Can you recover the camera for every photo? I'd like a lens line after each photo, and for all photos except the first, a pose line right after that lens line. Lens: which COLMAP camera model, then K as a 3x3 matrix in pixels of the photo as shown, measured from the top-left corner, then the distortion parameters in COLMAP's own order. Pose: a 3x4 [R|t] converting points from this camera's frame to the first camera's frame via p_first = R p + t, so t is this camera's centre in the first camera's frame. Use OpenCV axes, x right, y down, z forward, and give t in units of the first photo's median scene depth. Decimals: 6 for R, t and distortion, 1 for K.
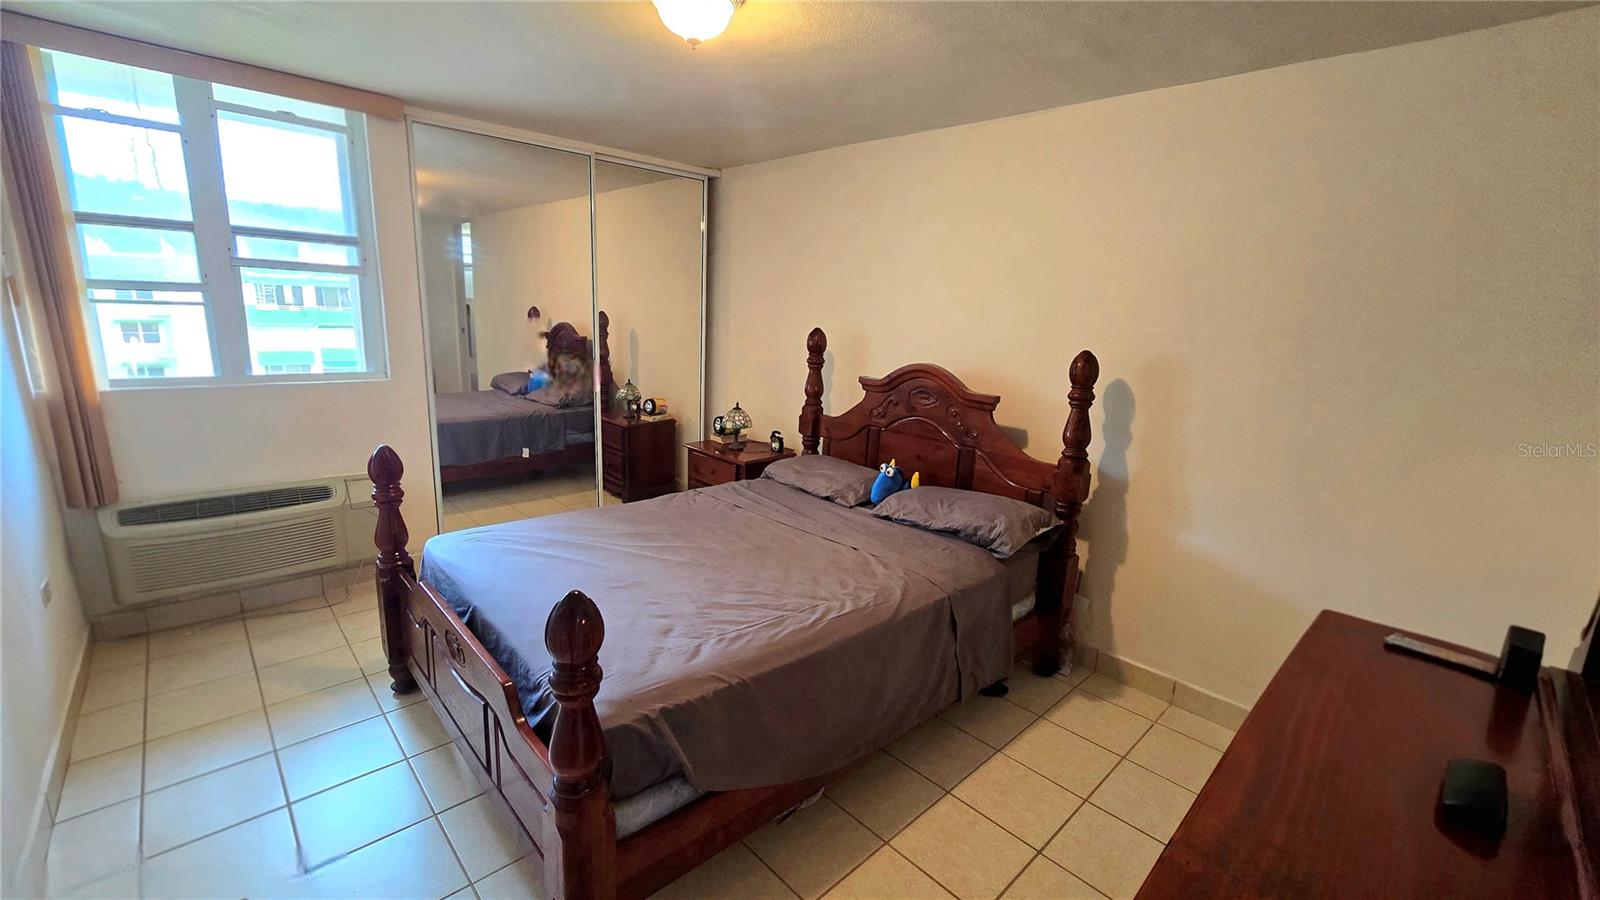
lens RADIAL K [[654.2, 0, 800.2], [0, 654.2, 448.7], [0, 0, 1]] dist [-0.014217, 0.002893]
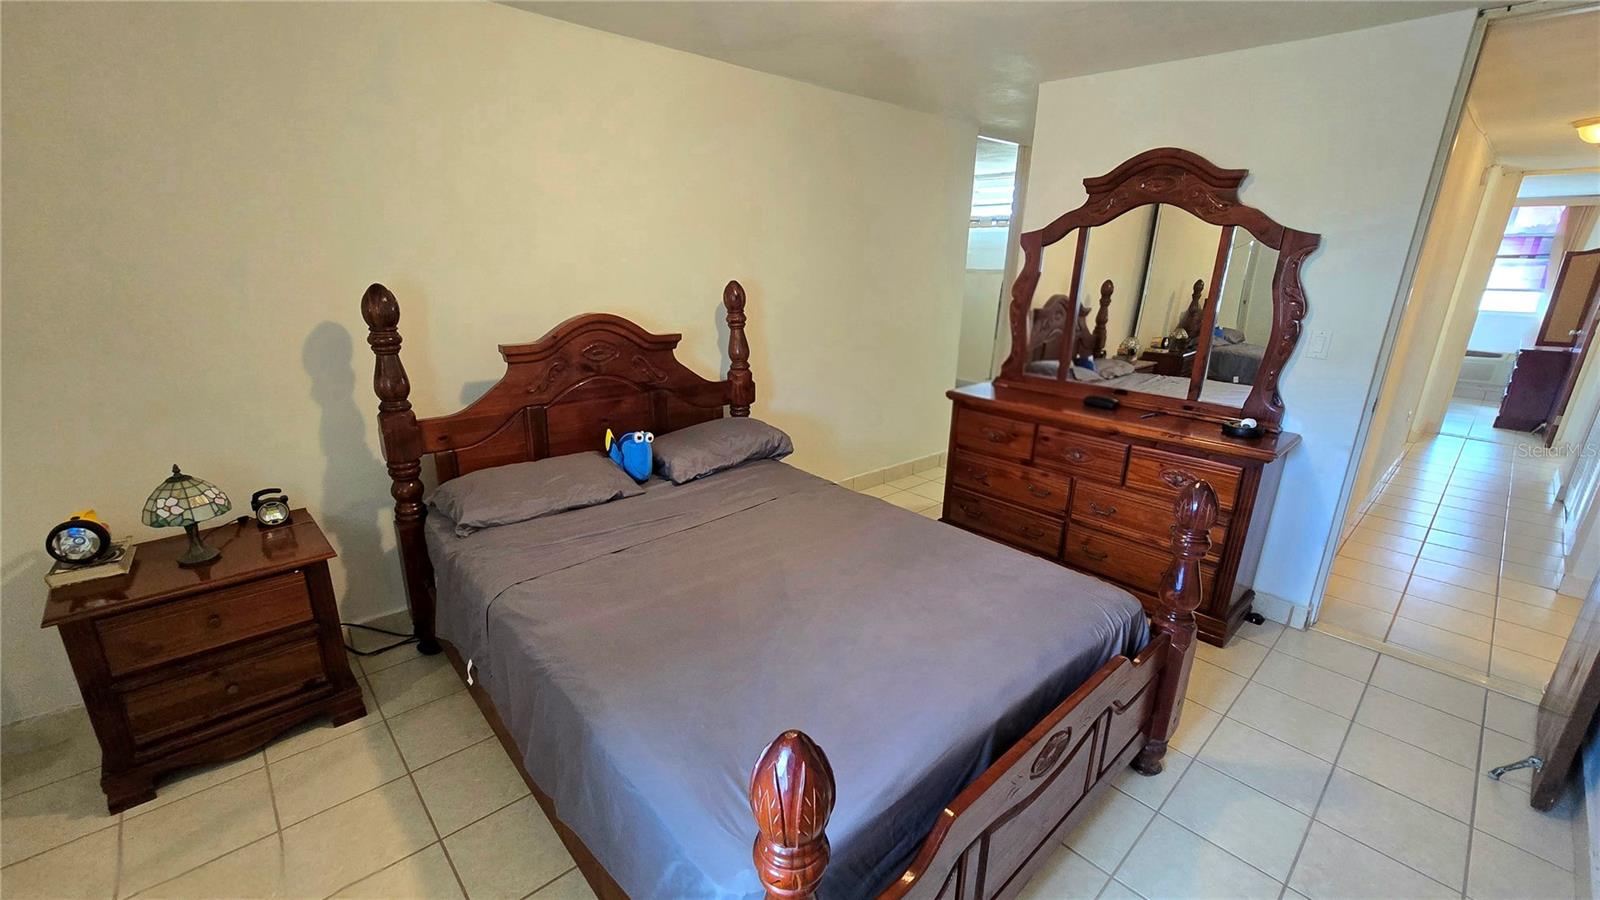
lens RADIAL K [[654.2, 0, 799.2], [0, 654.2, 457.7], [0, 0, 1]] dist [-0.014217, 0.002893]
pose [[-0.011955, -0.333208, 0.942777, -0.665555], [0.183913, 0.926027, 0.329621, -0.182609], [-0.982870, 0.177330, 0.050211, 0.705434]]
